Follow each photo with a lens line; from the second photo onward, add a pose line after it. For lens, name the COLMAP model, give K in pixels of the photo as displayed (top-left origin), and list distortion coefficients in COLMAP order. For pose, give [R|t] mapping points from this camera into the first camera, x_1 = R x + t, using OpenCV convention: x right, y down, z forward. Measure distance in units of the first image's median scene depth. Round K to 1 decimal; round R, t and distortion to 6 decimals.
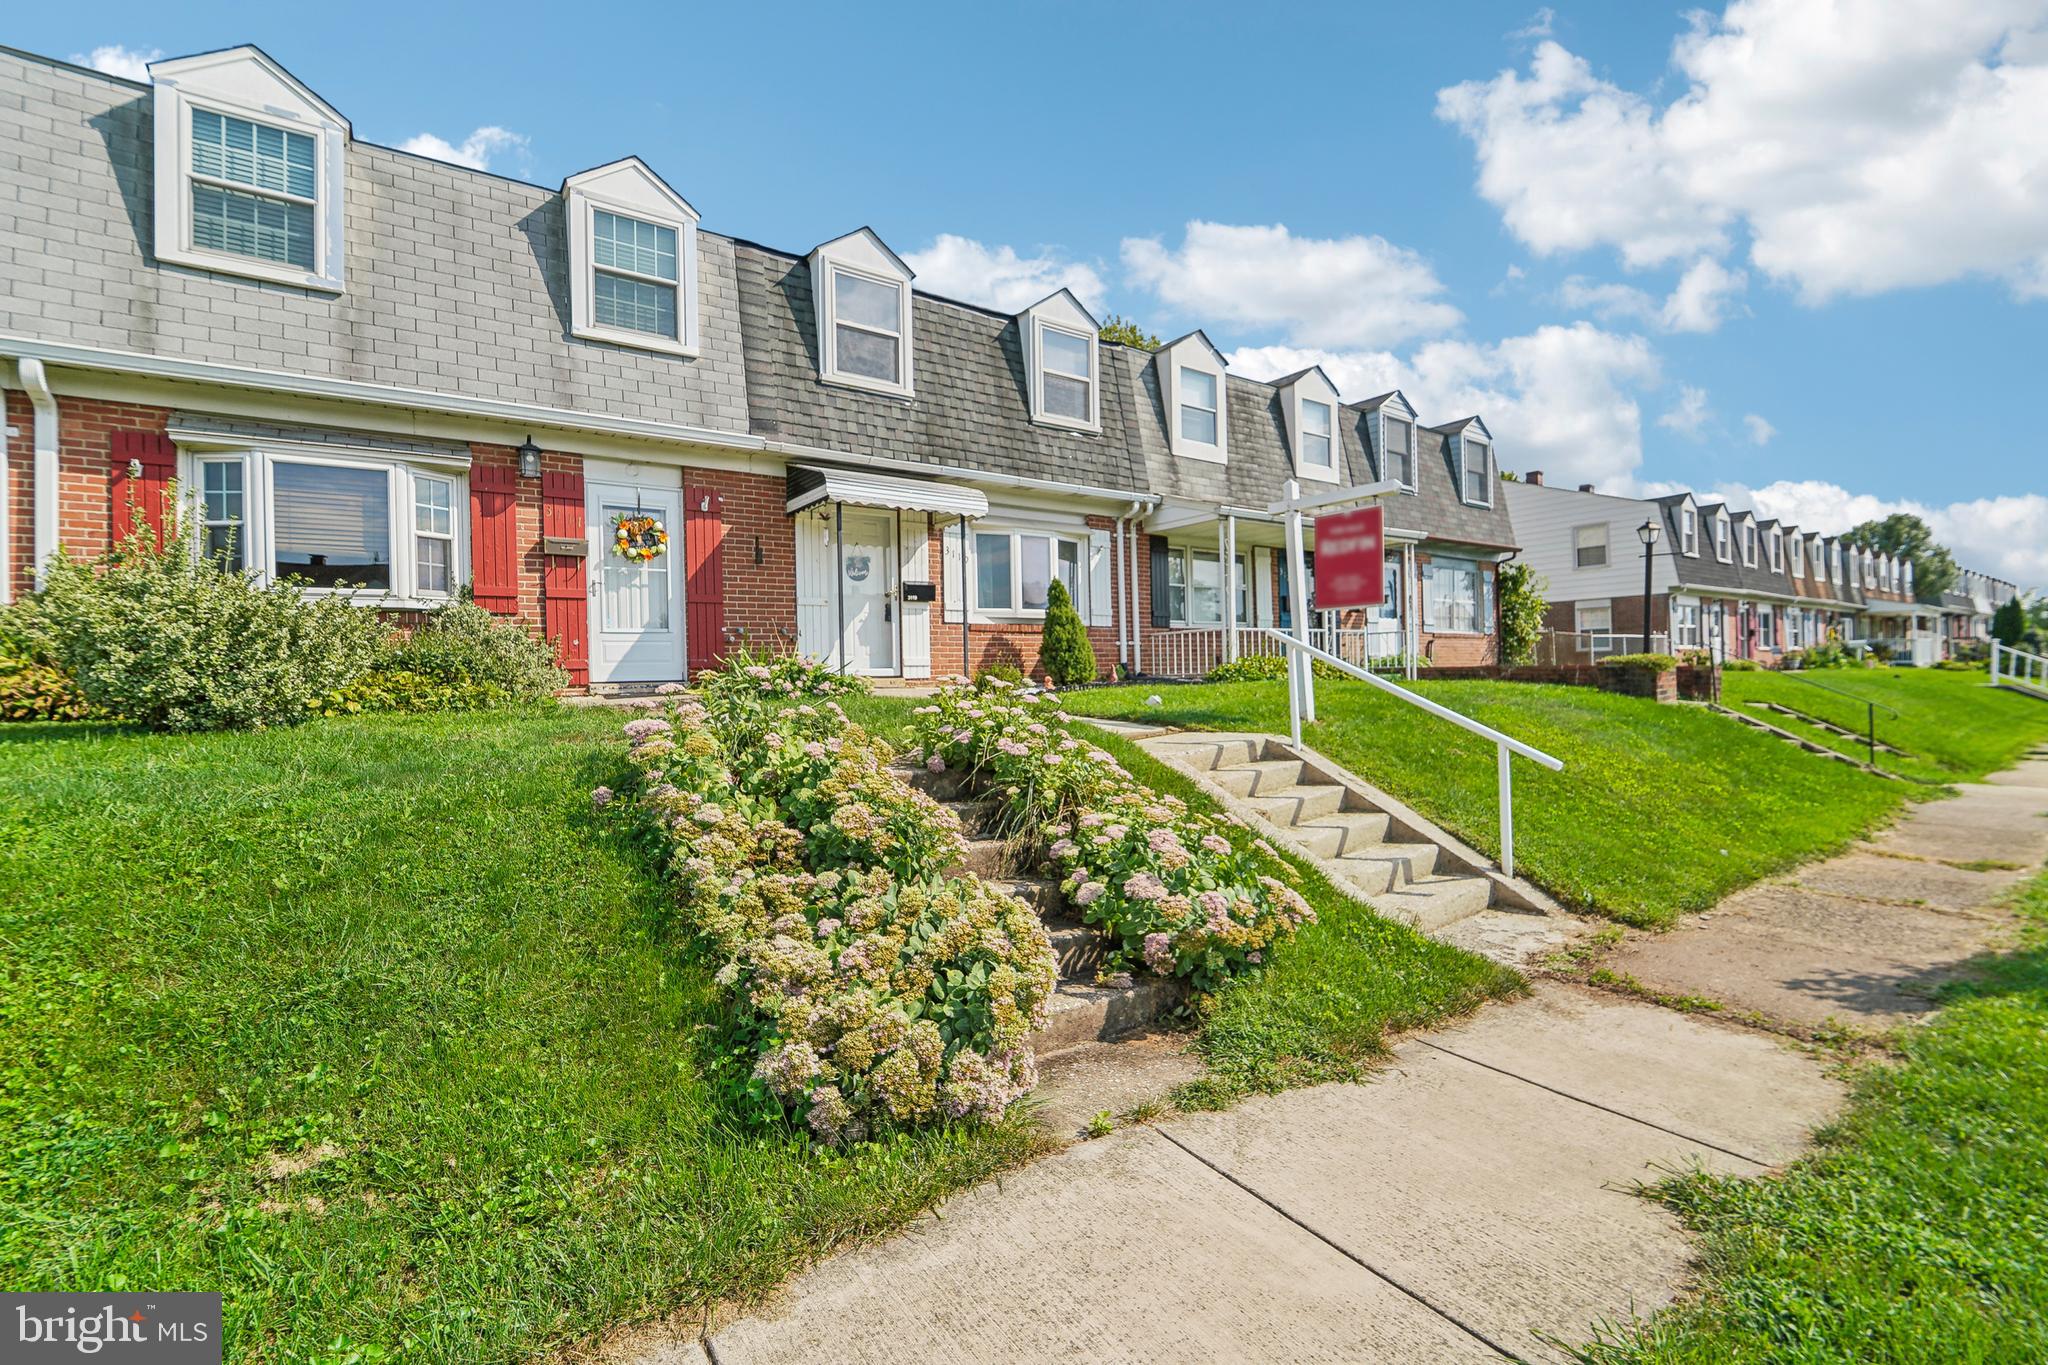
lens RADIAL K [[861.3, 0, 1025.6], [0, 861.3, 679.8], [0, 0, 1]] dist [-0.015742, -0.000314]
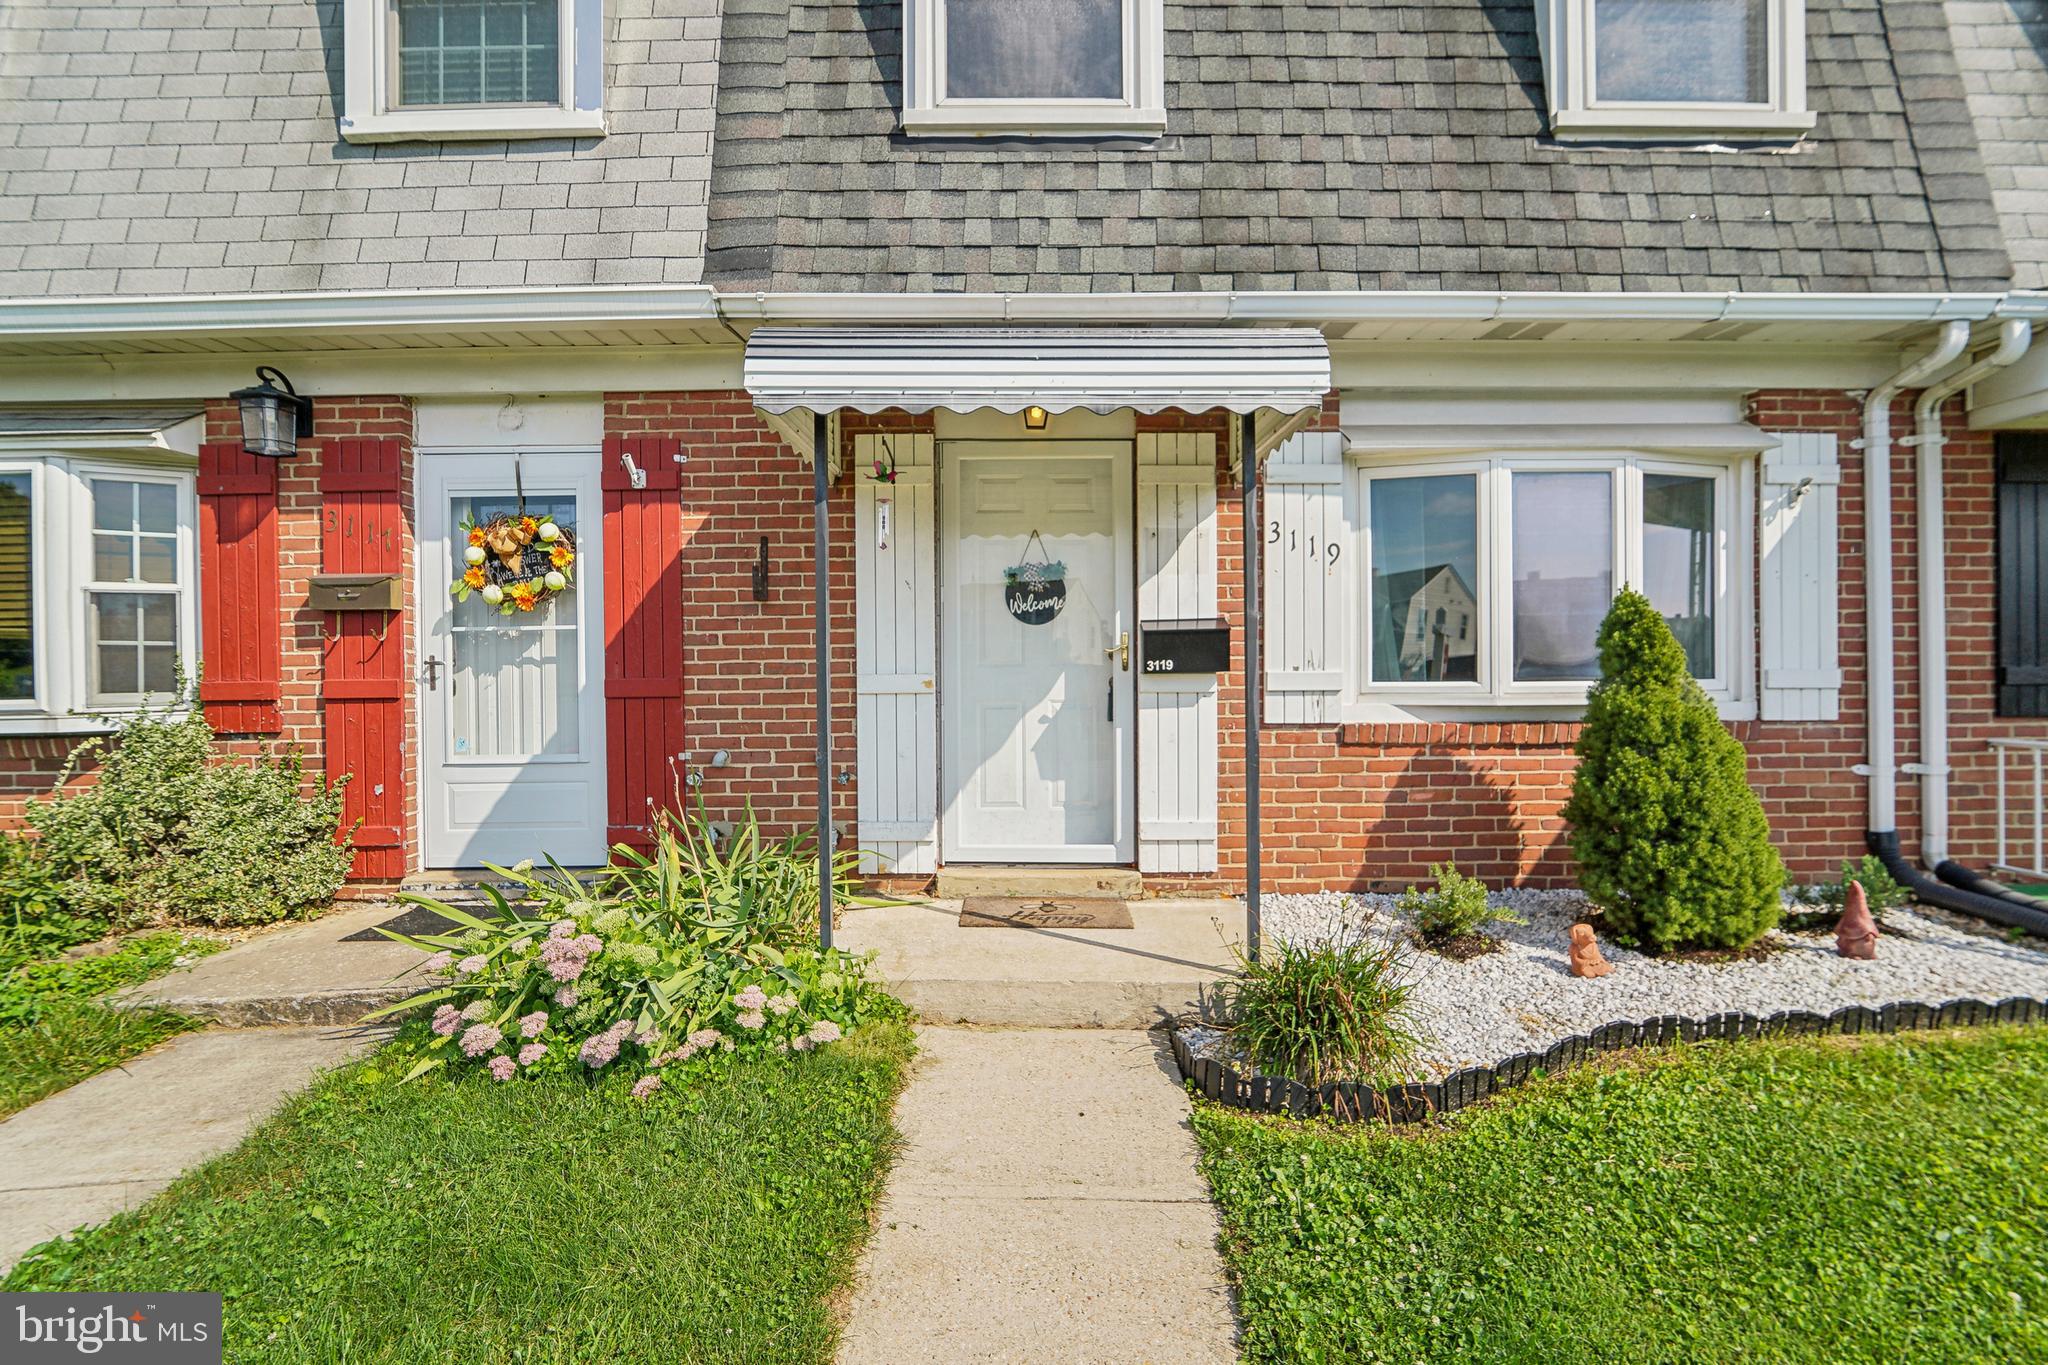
lens RADIAL K [[861.3, 0, 1025.6], [0, 861.3, 679.8], [0, 0, 1]] dist [-0.015742, -0.000314]
pose [[0.818034, 0.020492, -0.574804, 0.036152], [-0.011905, 0.999754, 0.018700, -0.091892], [0.575046, -0.008455, 0.818077, 0.633893]]
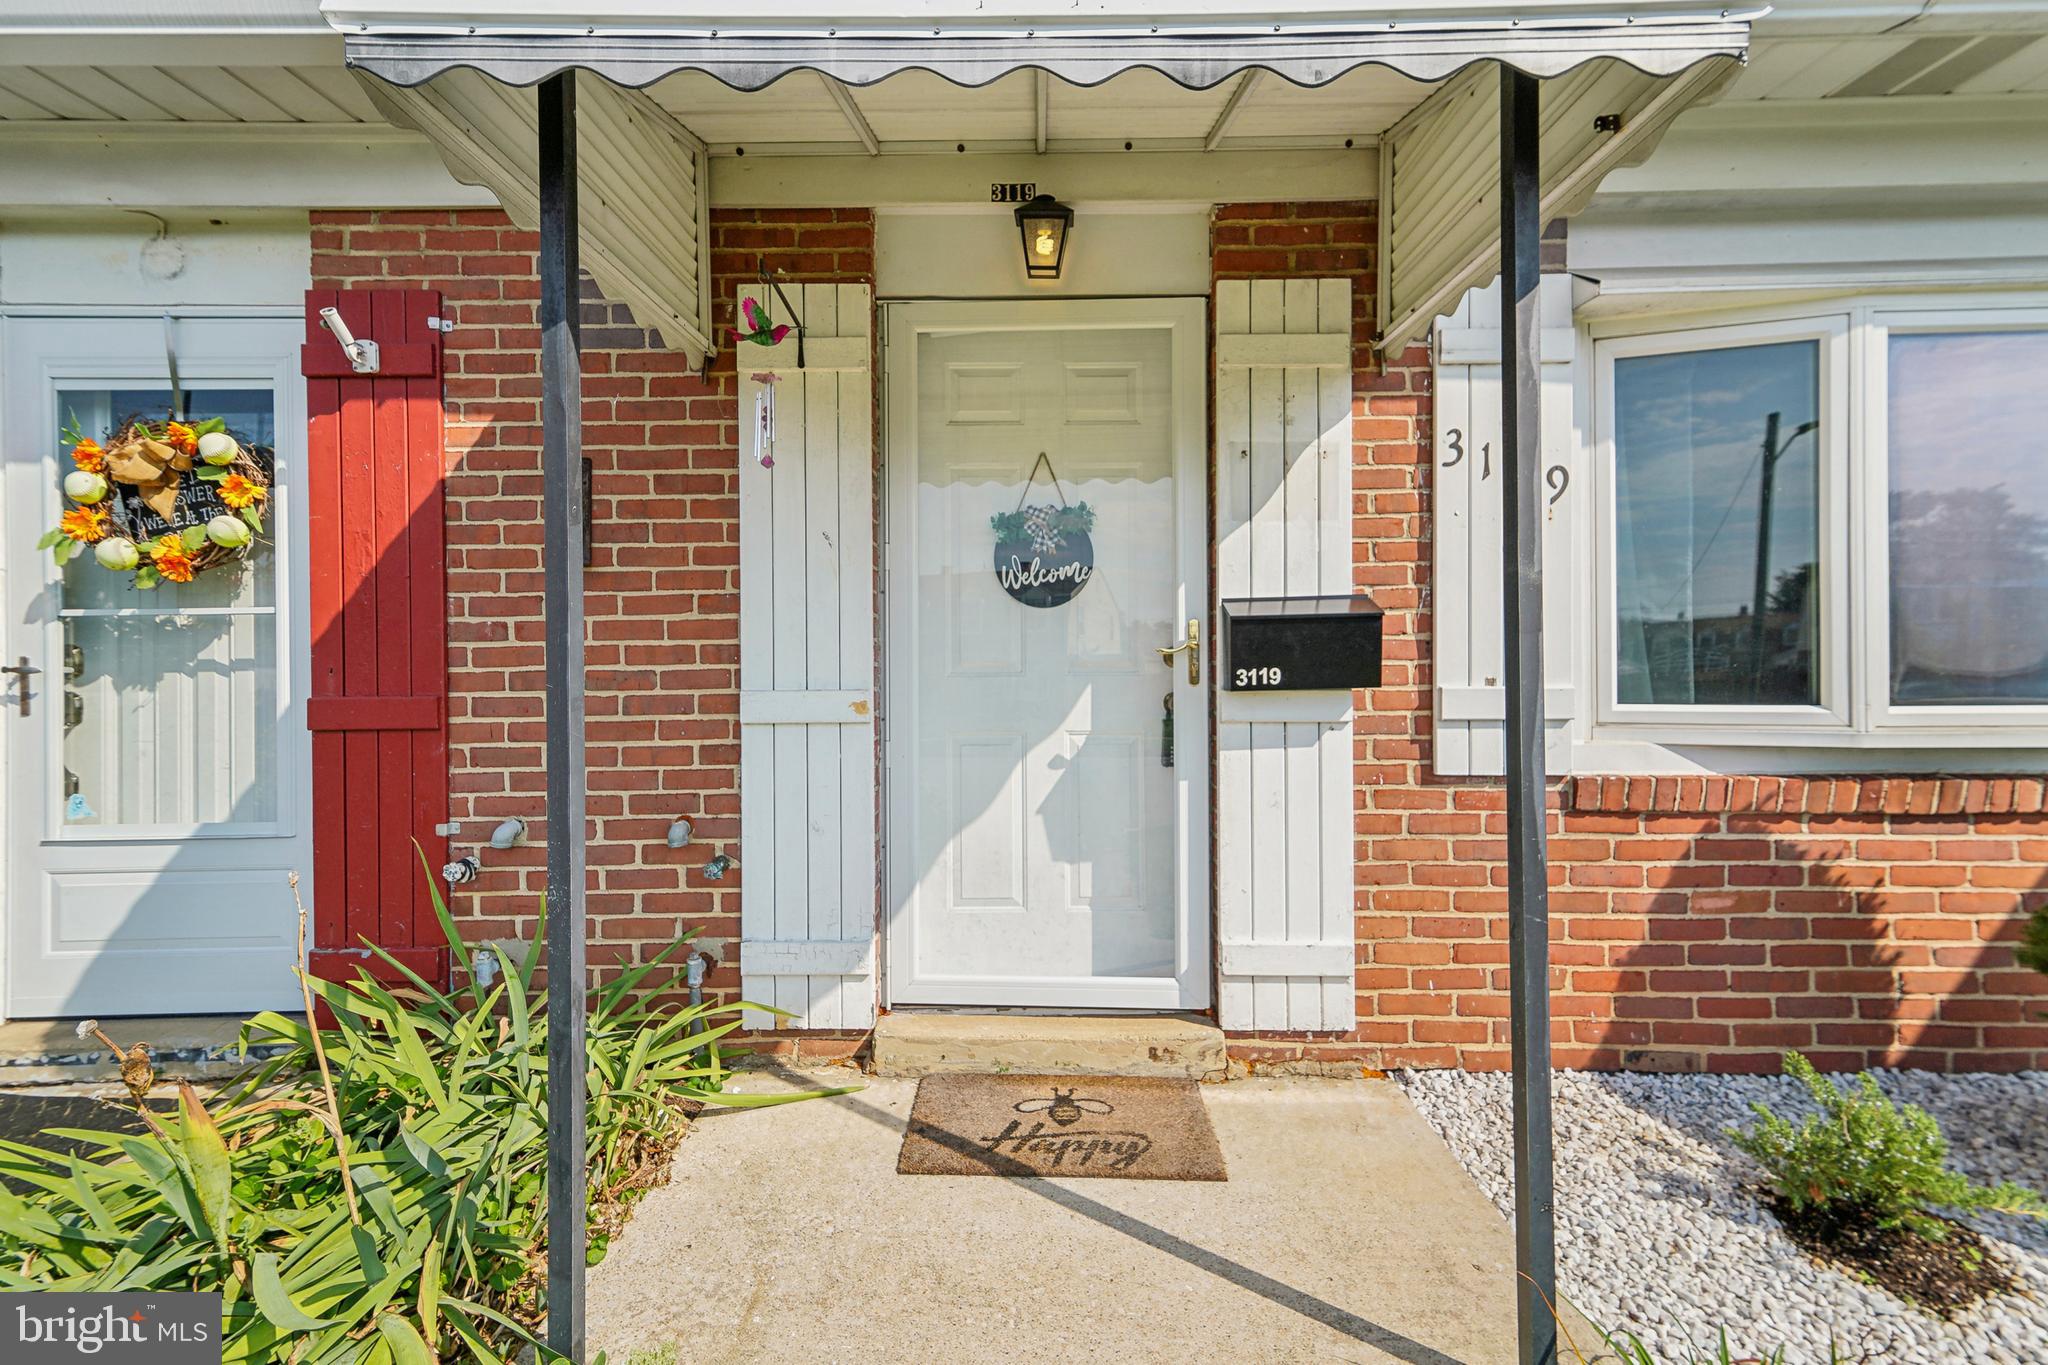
lens RADIAL K [[870.3, 0, 1024.2], [0, 870.3, 663.0], [0, 0, 1]] dist [0.024120, -0.000035]
pose [[0.807512, 0.016638, -0.589616, -0.047172], [-0.012471, 0.999860, 0.011134, -0.096842], [0.589719, -0.001638, 0.807607, 0.758456]]
